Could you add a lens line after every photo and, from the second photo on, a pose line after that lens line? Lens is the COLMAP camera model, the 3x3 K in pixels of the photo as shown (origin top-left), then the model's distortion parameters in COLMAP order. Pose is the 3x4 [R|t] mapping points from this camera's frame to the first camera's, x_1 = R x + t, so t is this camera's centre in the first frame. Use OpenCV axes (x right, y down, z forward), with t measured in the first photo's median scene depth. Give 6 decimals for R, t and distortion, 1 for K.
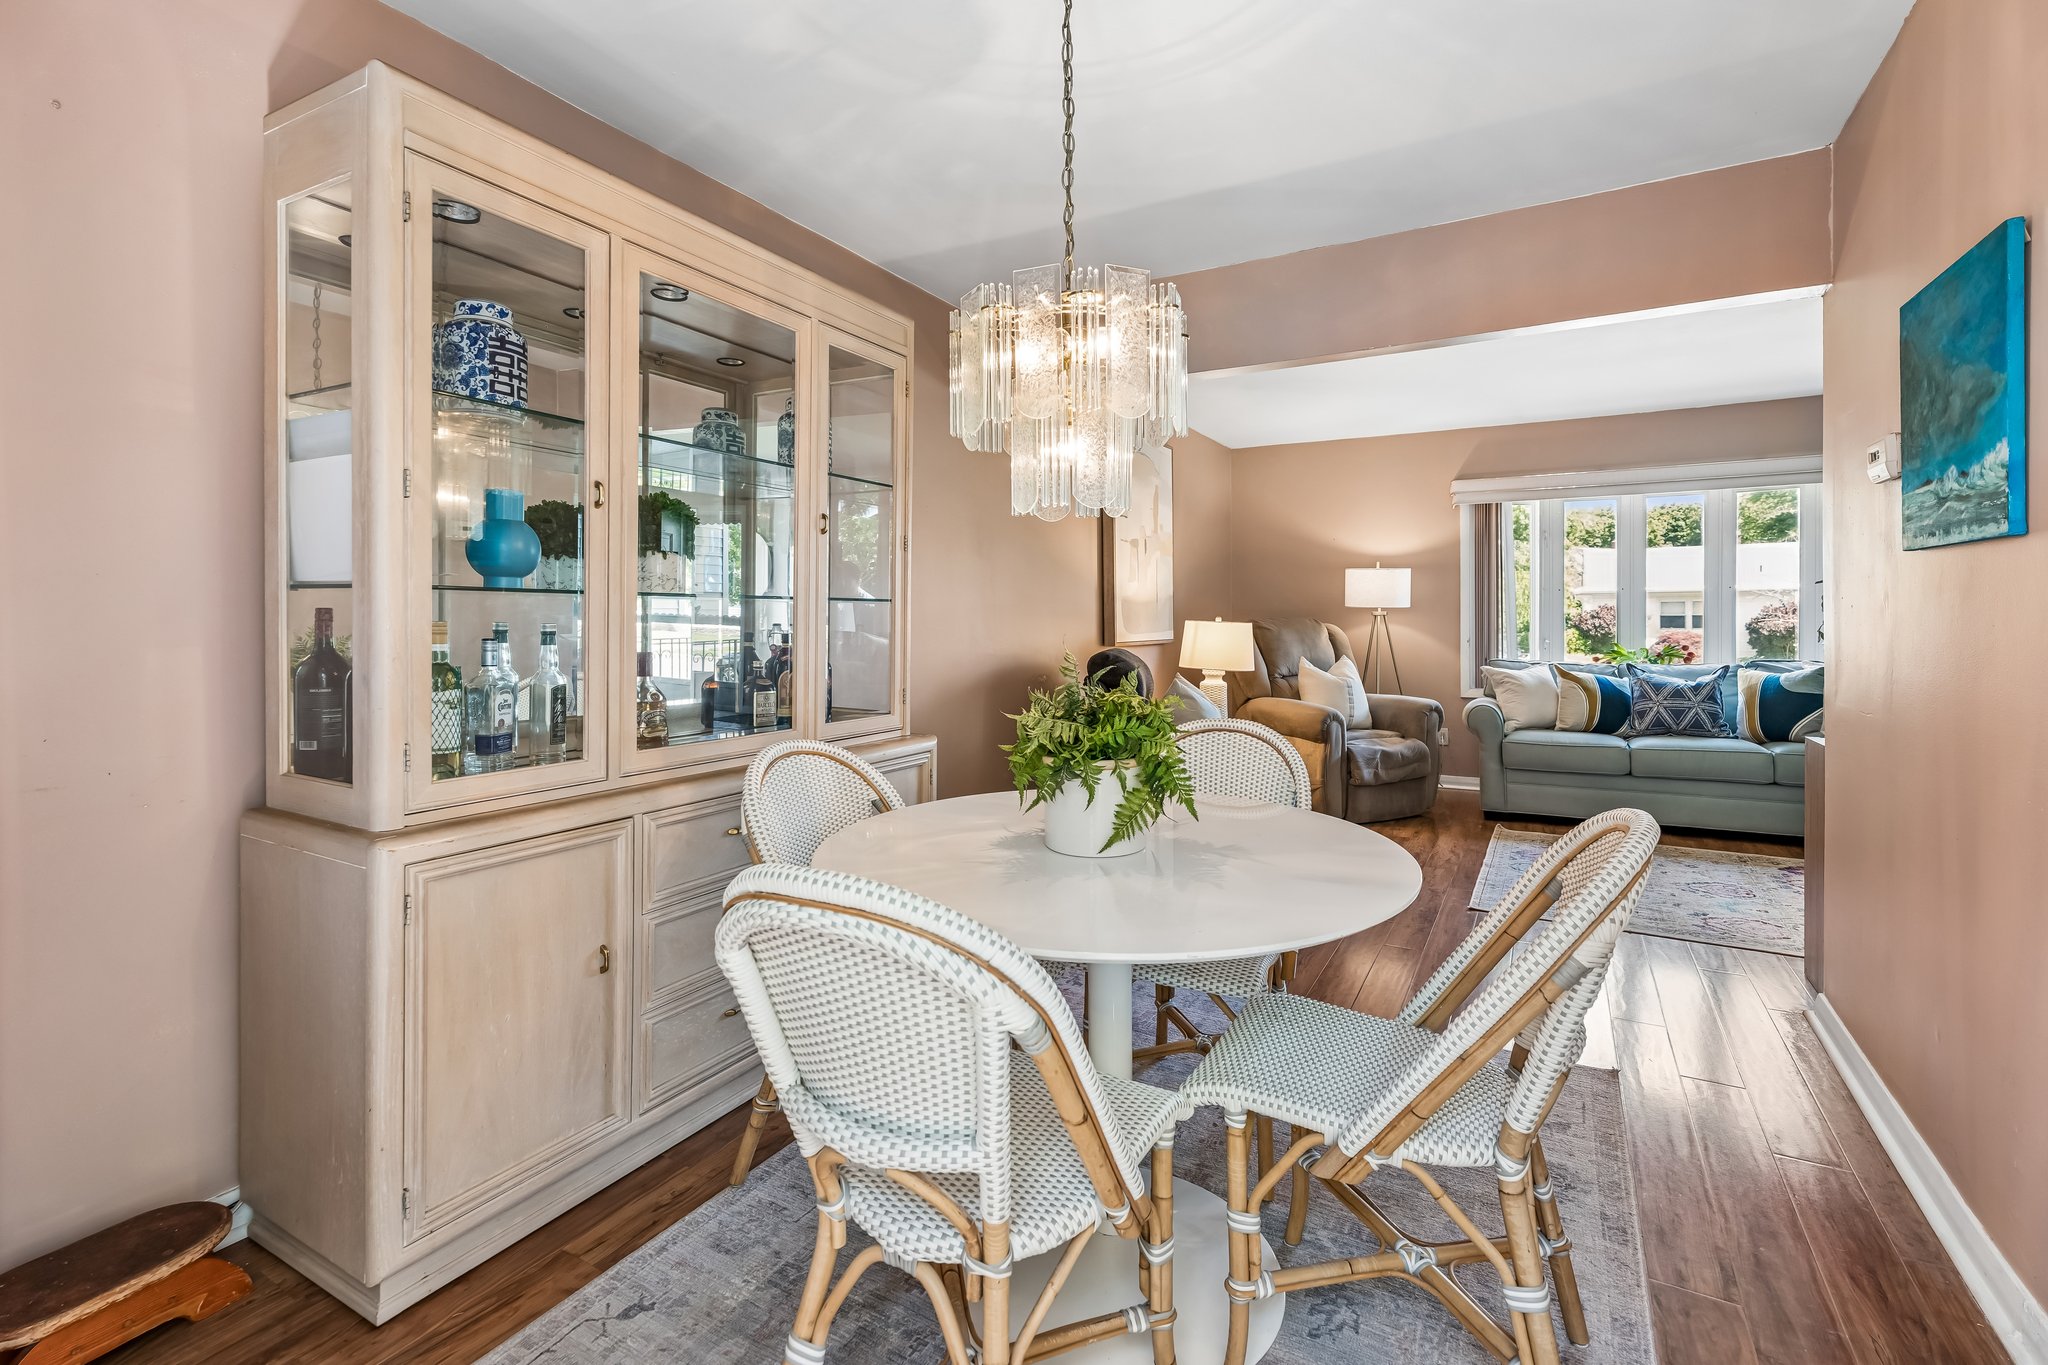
lens RADIAL K [[915.1, 0, 1033.7], [0, 915.1, 631.1], [0, 0, 1]] dist [0.001586, 0.000125]
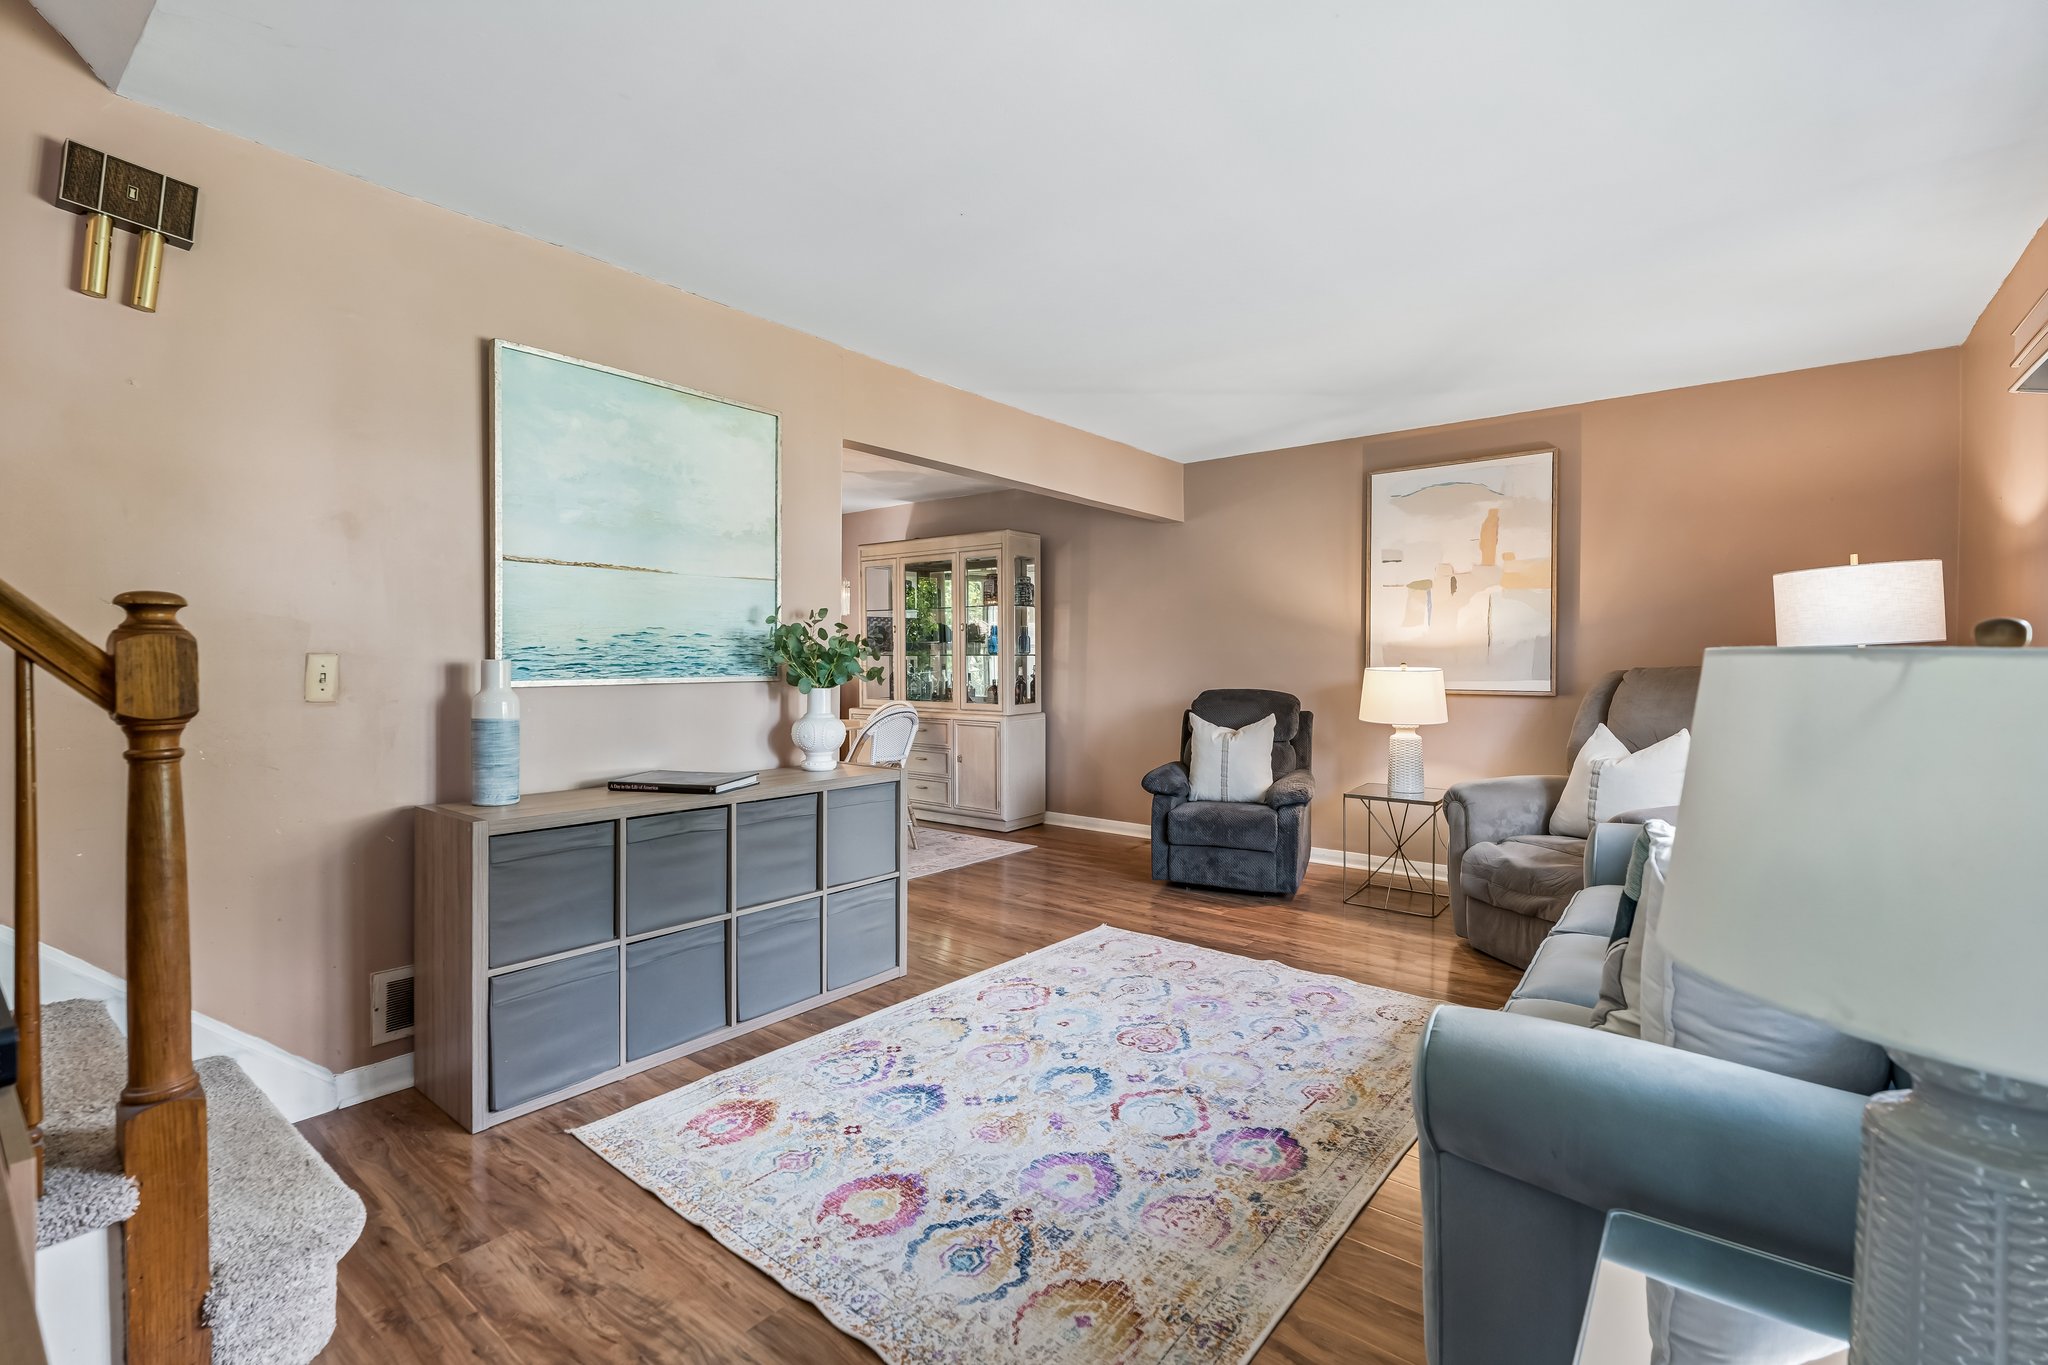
lens RADIAL K [[908.9, 0, 1024.0], [0, 908.9, 682.5], [0, 0, 1]] dist [0.000713, -0.000043]
pose [[-0.172257, 0.024439, -0.984749, 1.086188], [-0.015647, 0.999498, 0.027542, -0.014501], [0.984928, 0.020152, -0.171788, 0.756162]]
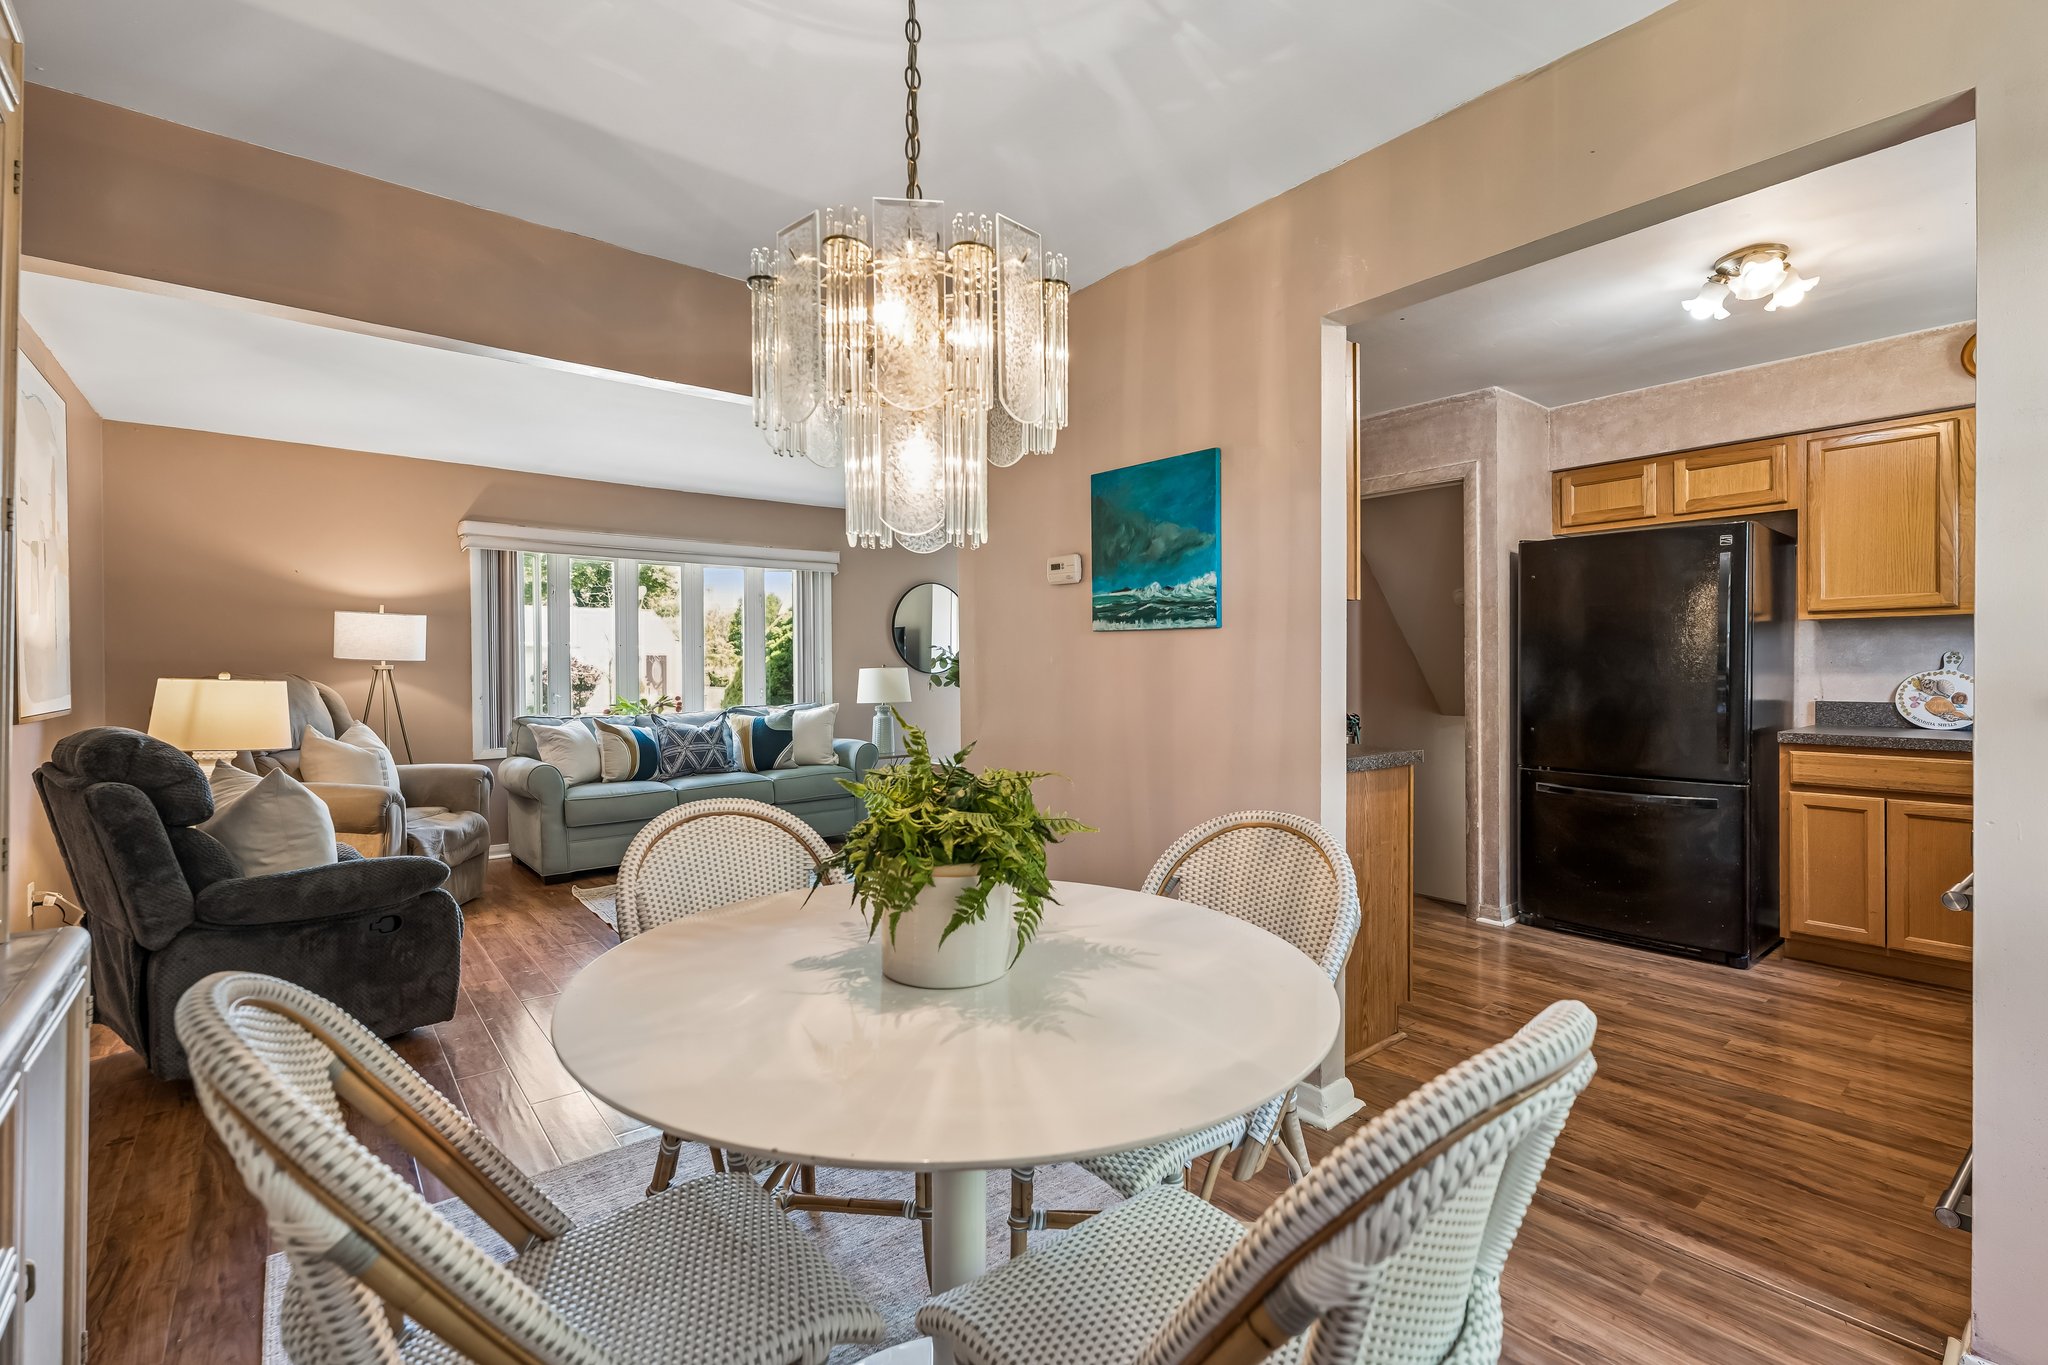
lens RADIAL K [[908.9, 0, 1024.0], [0, 908.9, 682.5], [0, 0, 1]] dist [0.000713, -0.000043]
pose [[0.375064, -0.012548, 0.926914, -0.194863], [0.014582, 0.999865, 0.007635, -0.004168], [-0.926884, 0.010653, 0.375196, 0.188295]]
